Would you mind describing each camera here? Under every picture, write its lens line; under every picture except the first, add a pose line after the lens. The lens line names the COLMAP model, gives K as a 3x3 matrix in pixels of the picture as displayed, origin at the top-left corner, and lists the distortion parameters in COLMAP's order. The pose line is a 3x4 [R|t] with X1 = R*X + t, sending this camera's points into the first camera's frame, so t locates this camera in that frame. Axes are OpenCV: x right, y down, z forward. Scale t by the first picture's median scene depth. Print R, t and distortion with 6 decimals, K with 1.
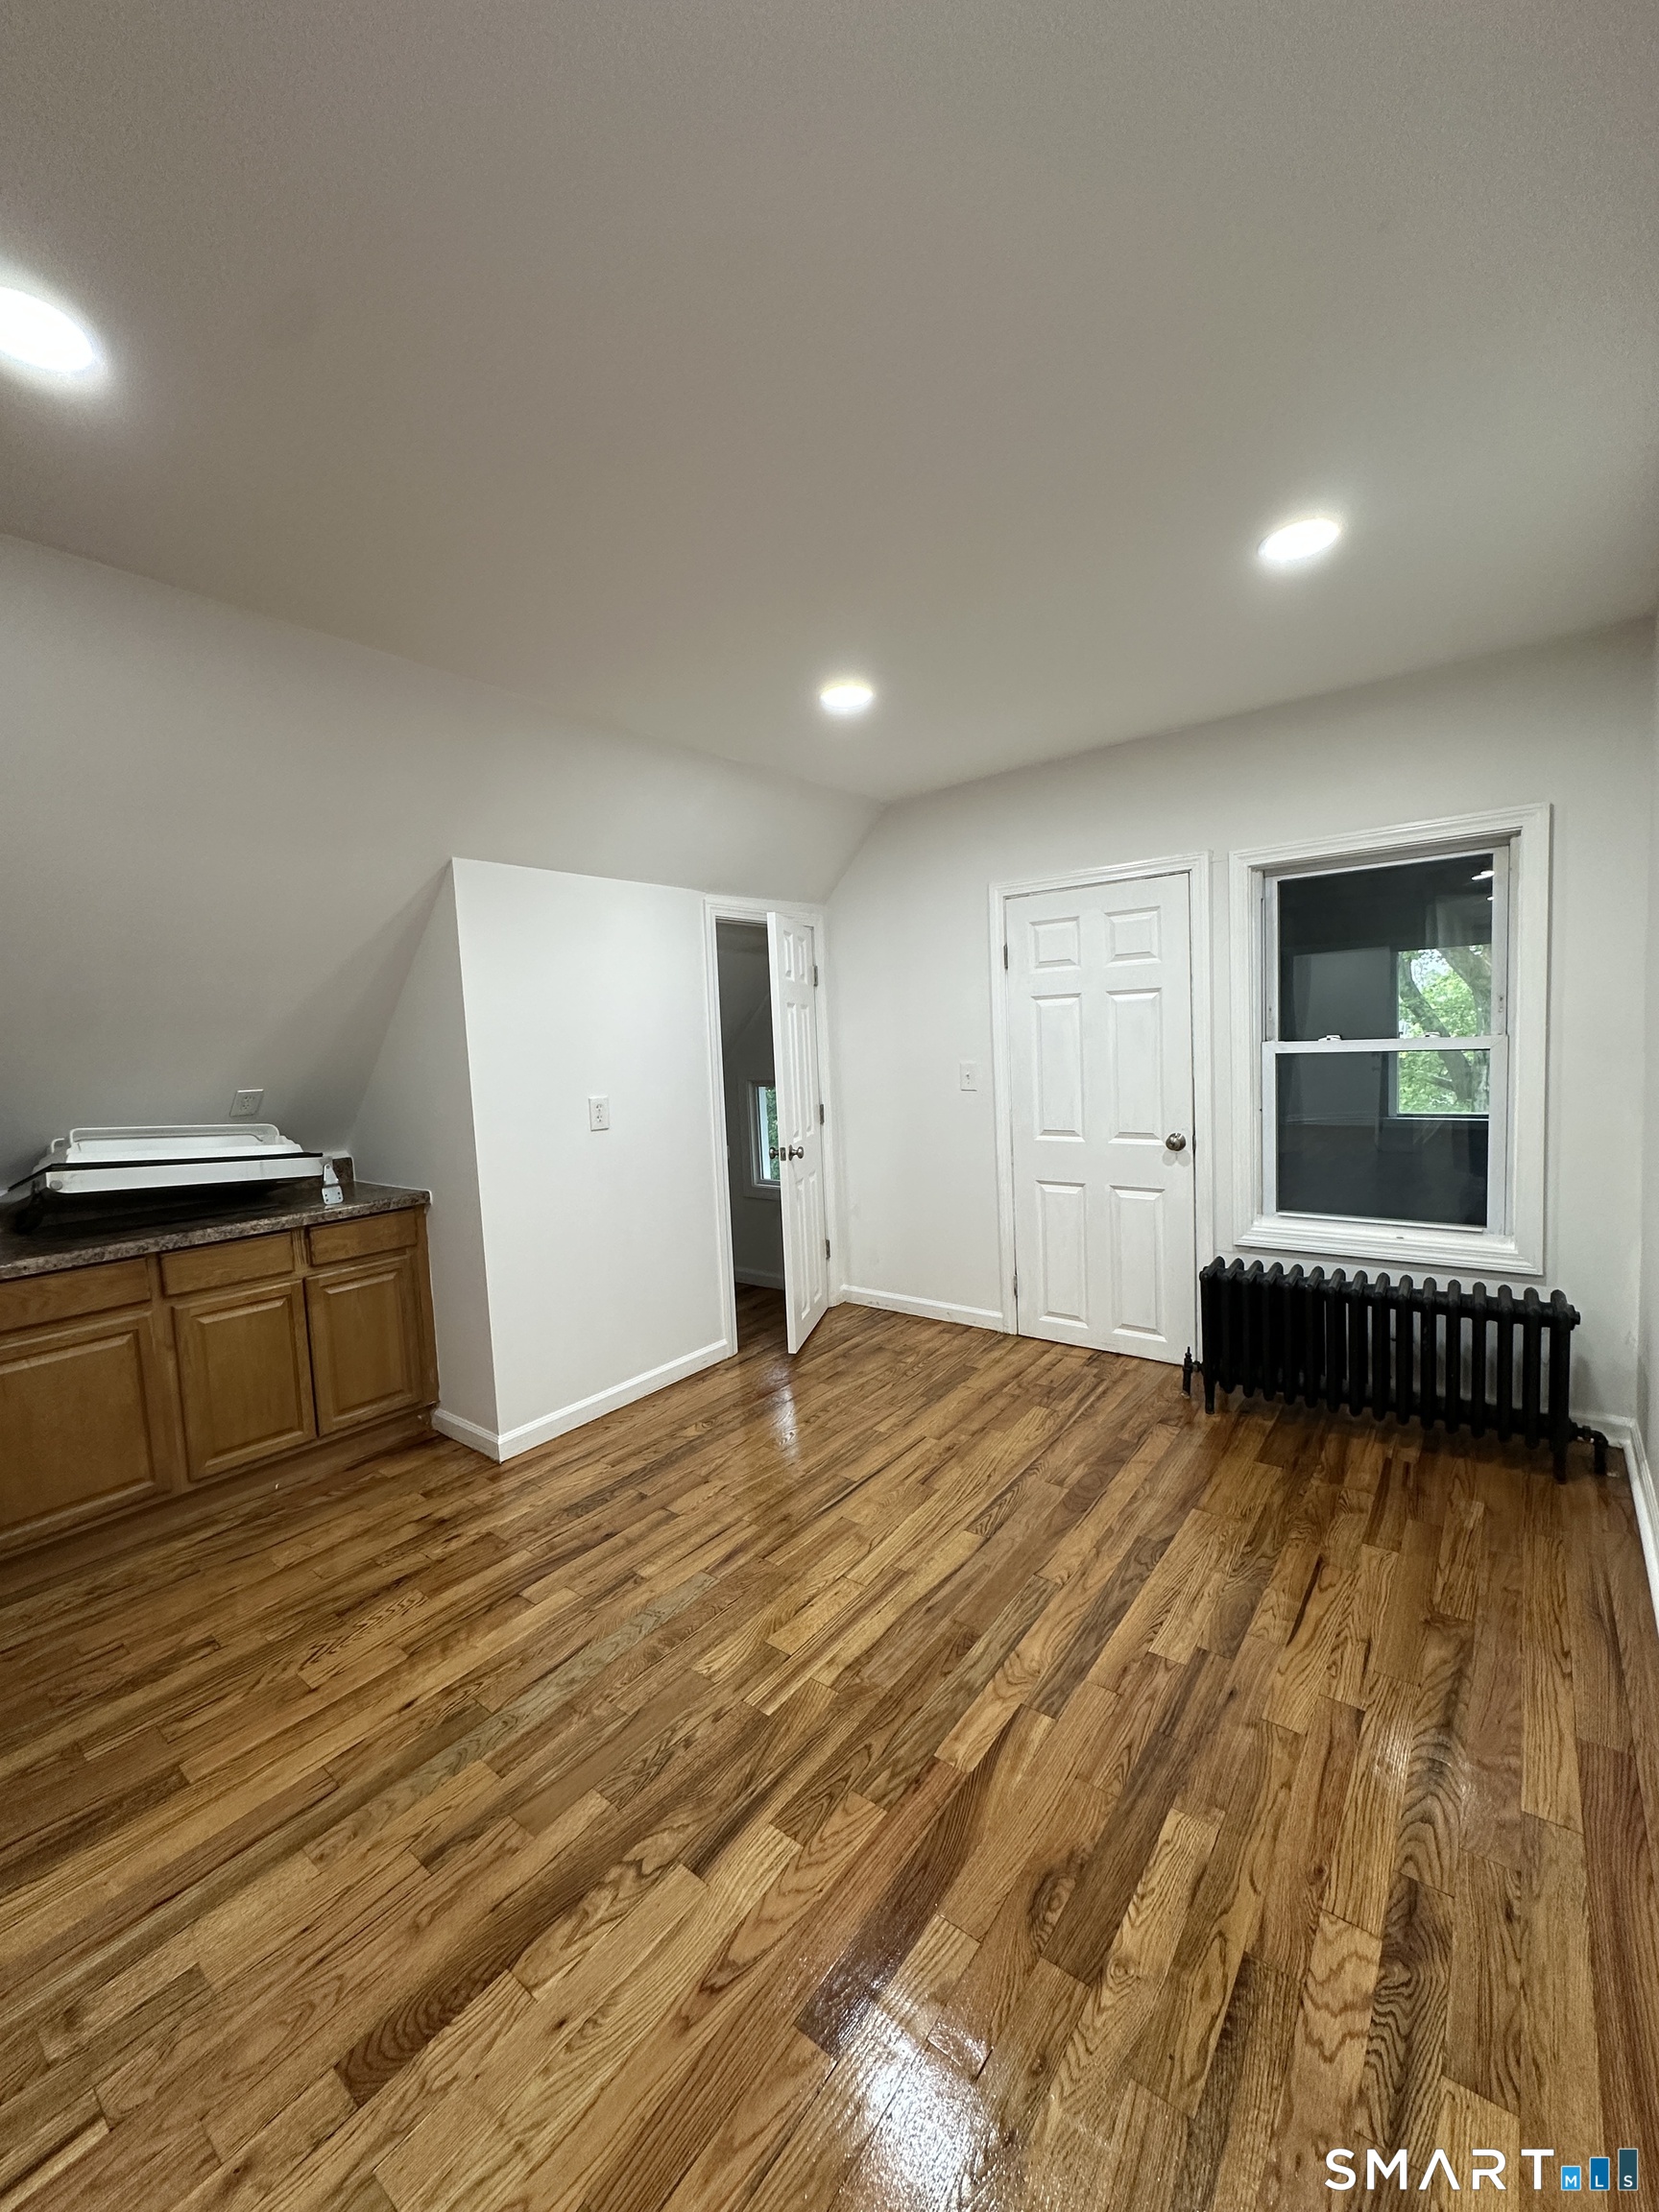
lens RADIAL K [[880.9, 0, 829.5], [0, 880.9, 1106.0], [0, 0, 1]] dist [0.000092, 0.000031]
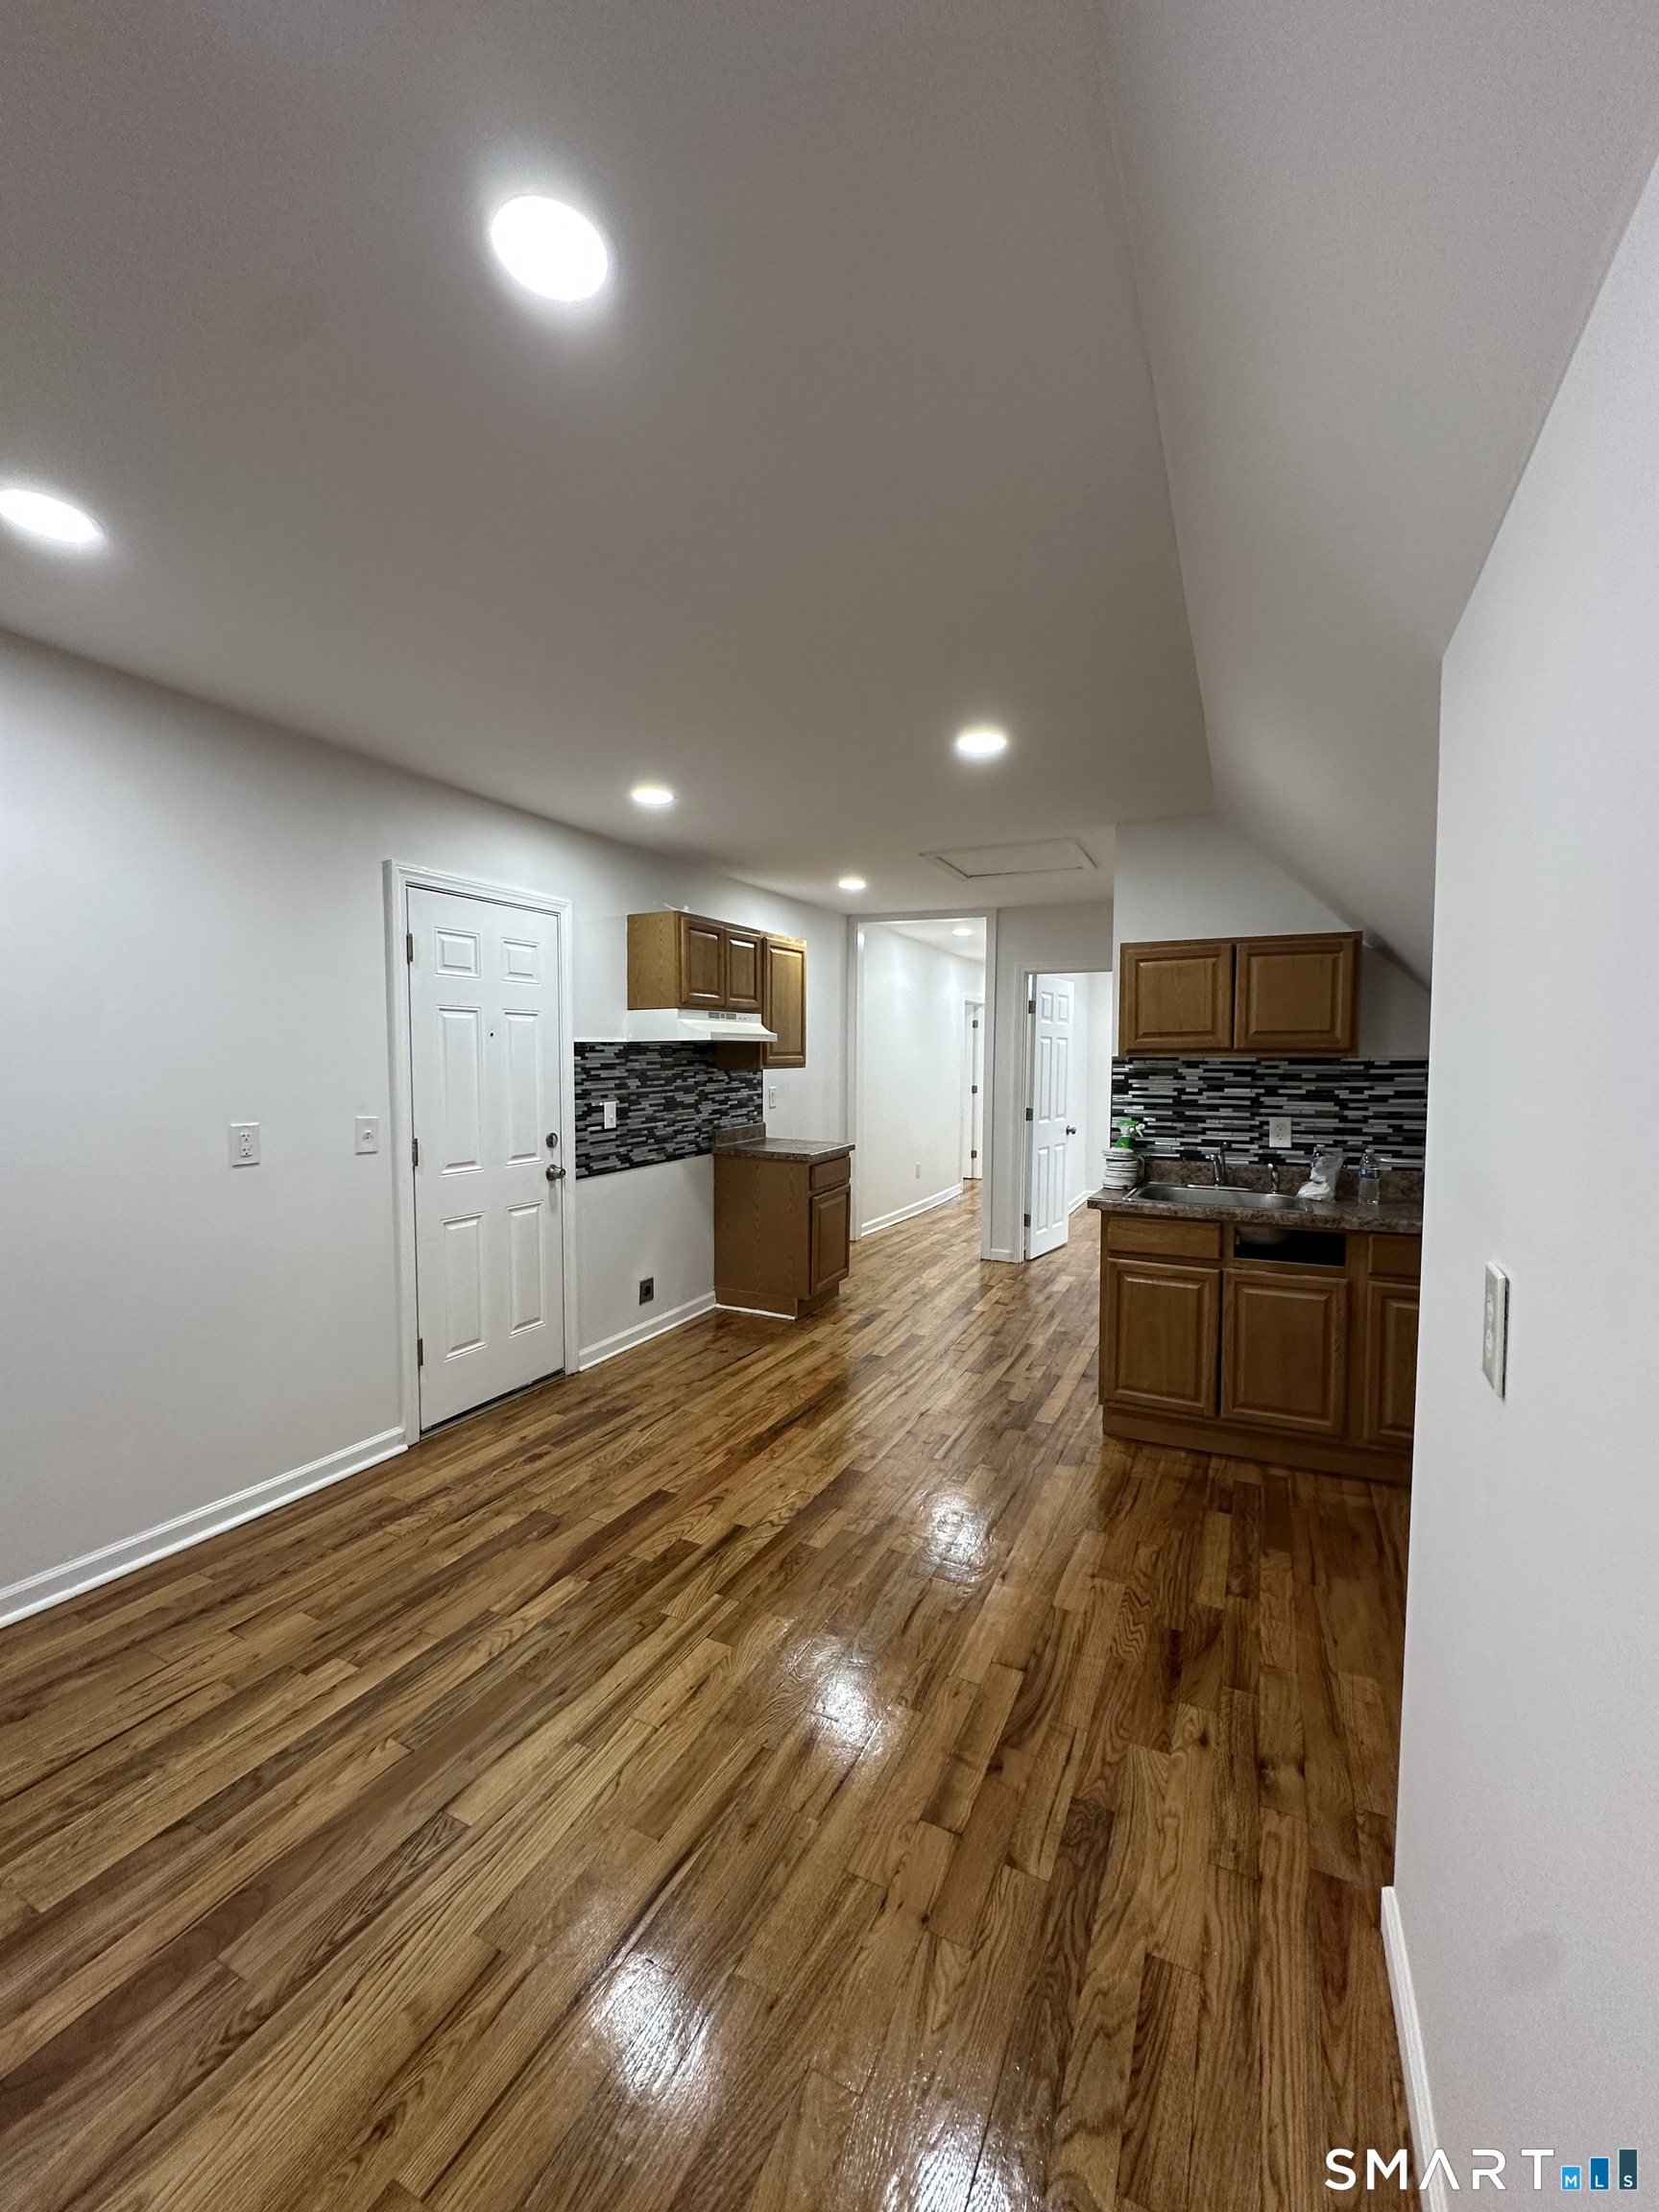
lens RADIAL K [[880.9, 0, 829.5], [0, 880.9, 1106.0], [0, 0, 1]] dist [0.000092, 0.000031]
pose [[-0.977284, 0.053411, -0.205093, -0.004884], [0.024628, 0.989787, 0.140409, -0.170587], [0.210498, 0.132169, -0.968619, 1.984337]]
